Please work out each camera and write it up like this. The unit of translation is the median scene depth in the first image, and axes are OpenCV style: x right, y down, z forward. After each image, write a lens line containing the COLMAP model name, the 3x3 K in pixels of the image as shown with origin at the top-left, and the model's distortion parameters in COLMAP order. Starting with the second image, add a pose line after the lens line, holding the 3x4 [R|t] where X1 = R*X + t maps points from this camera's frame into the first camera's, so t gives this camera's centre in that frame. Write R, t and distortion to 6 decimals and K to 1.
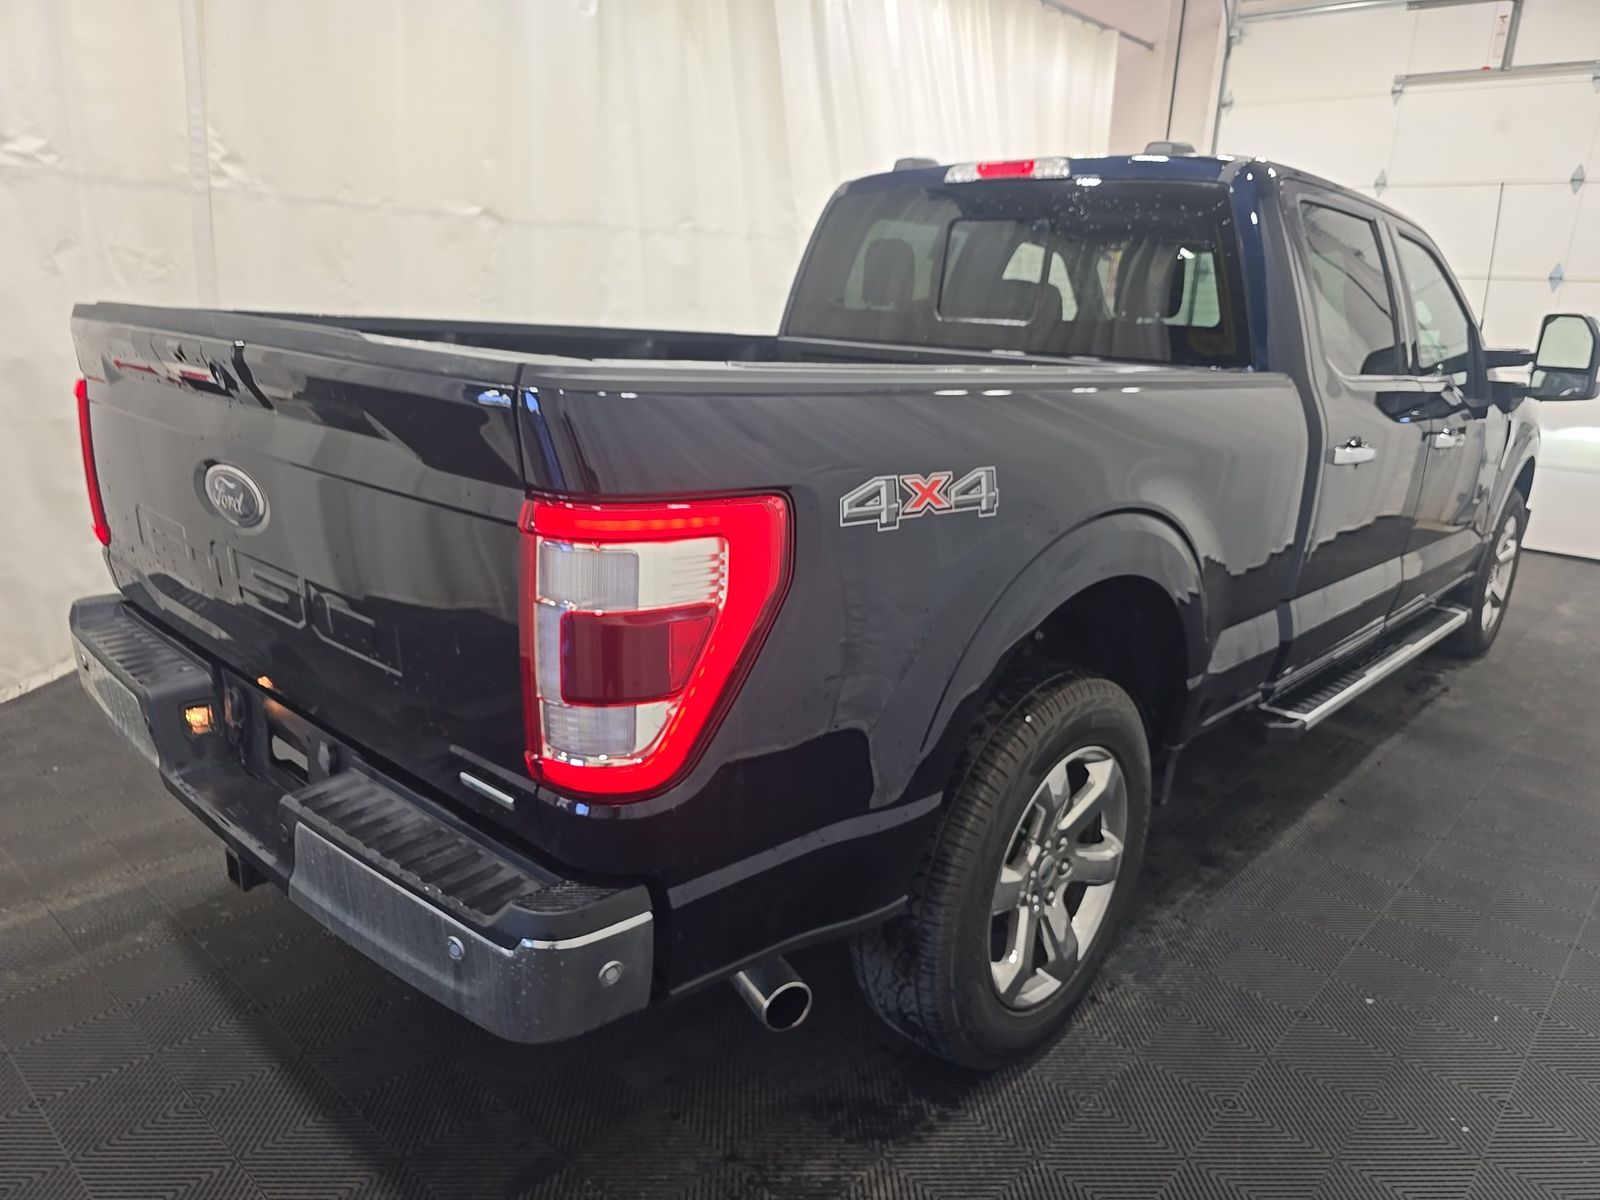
lens RADIAL K [[1084.3, 0, 809.6], [0, 1084.3, 600.2], [0, 0, 1]] dist [0.047156, -0.045007]
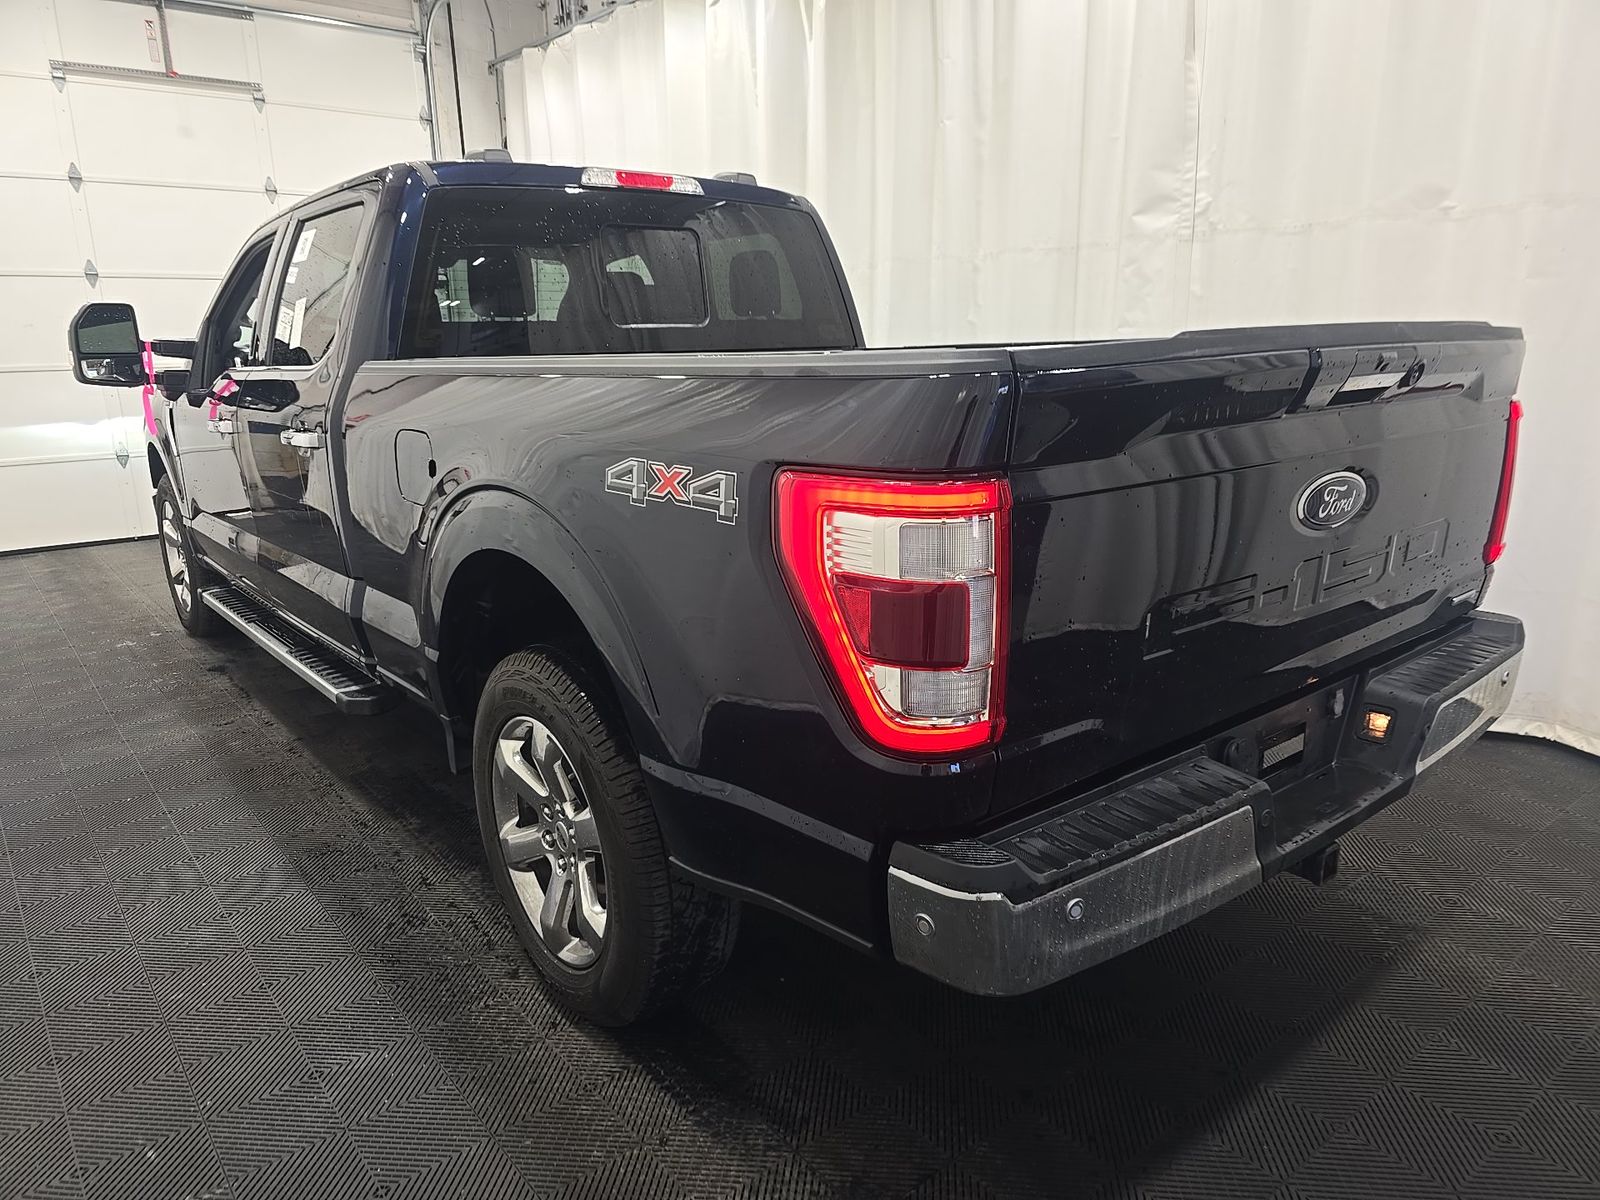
lens RADIAL K [[1084.3, 0, 809.6], [0, 1084.3, 600.2], [0, 0, 1]] dist [0.047156, -0.045007]
pose [[0.166270, -0.285906, 0.943723, -0.838278], [0.282326, 0.930782, 0.232243, -0.201819], [-0.944799, 0.227823, 0.235480, 0.645467]]
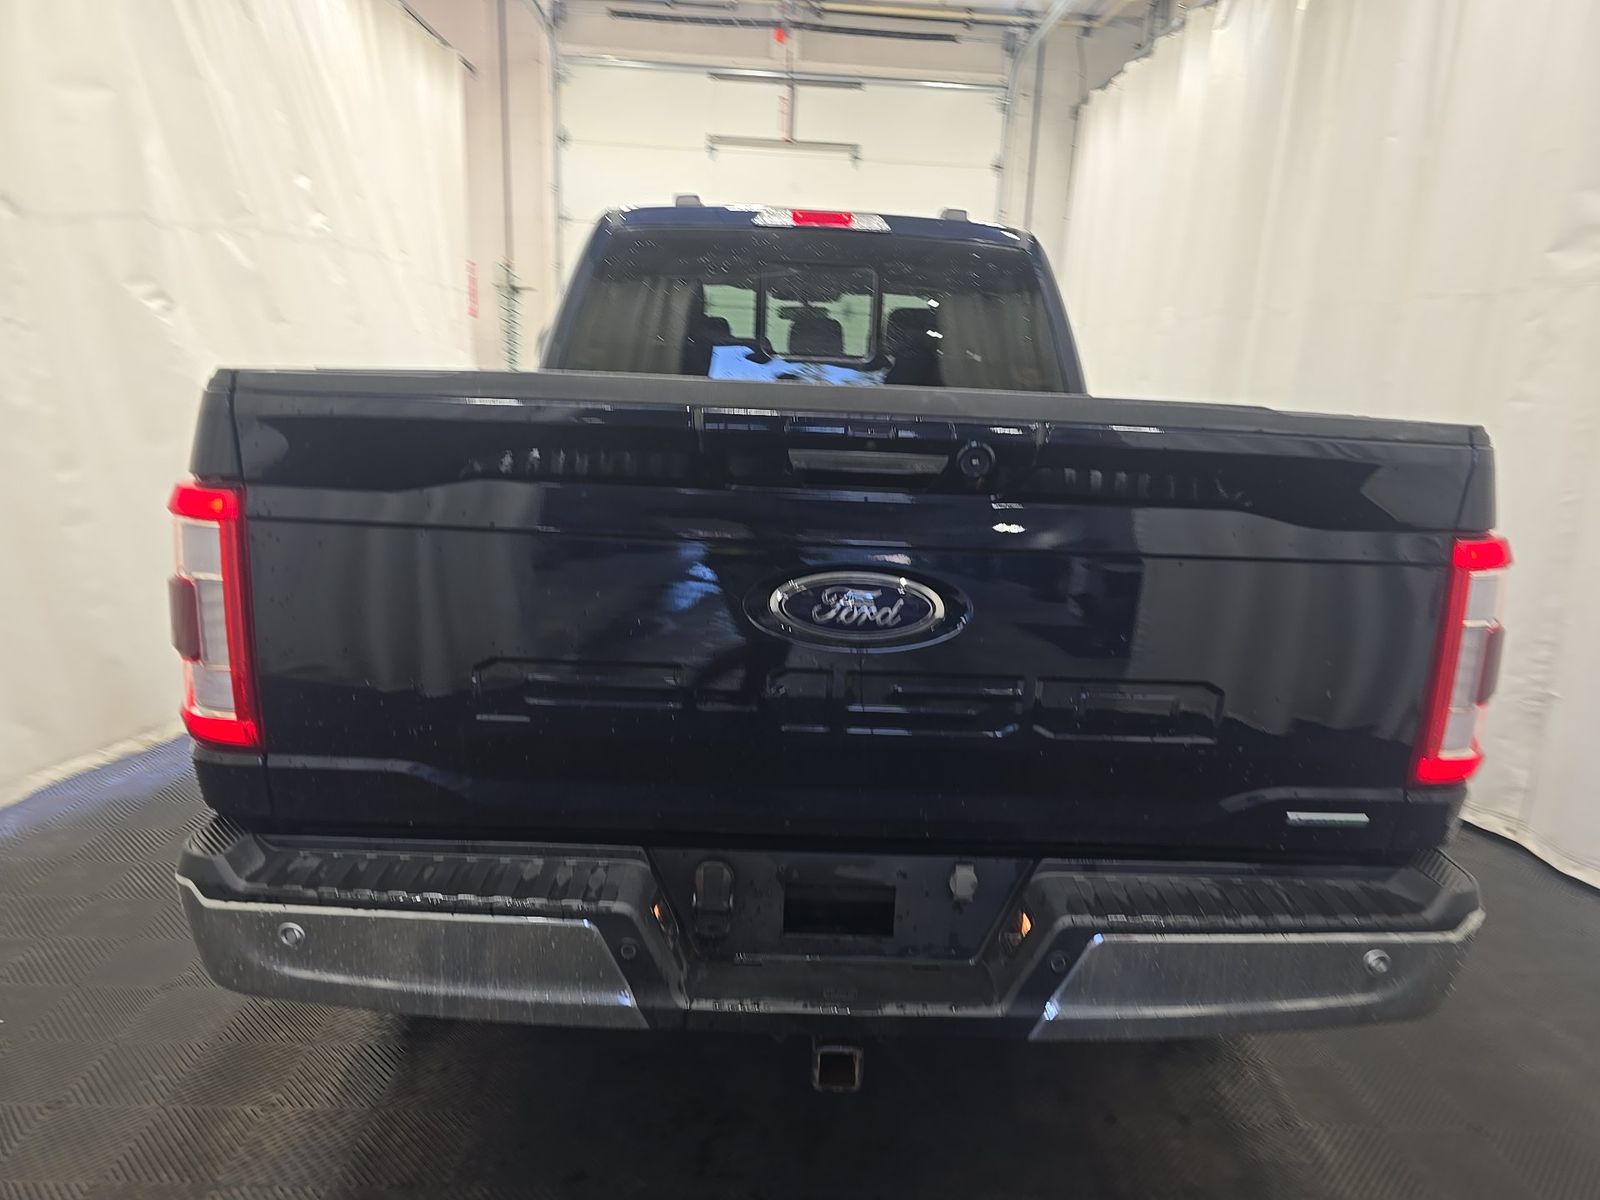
lens RADIAL K [[1084.3, 0, 809.6], [0, 1084.3, 600.2], [0, 0, 1]] dist [0.047156, -0.045007]
pose [[0.732399, -0.160383, 0.661717, -0.563532], [0.166497, 0.984543, 0.054346, -0.076782], [-0.660205, 0.070371, 0.747781, 0.210673]]
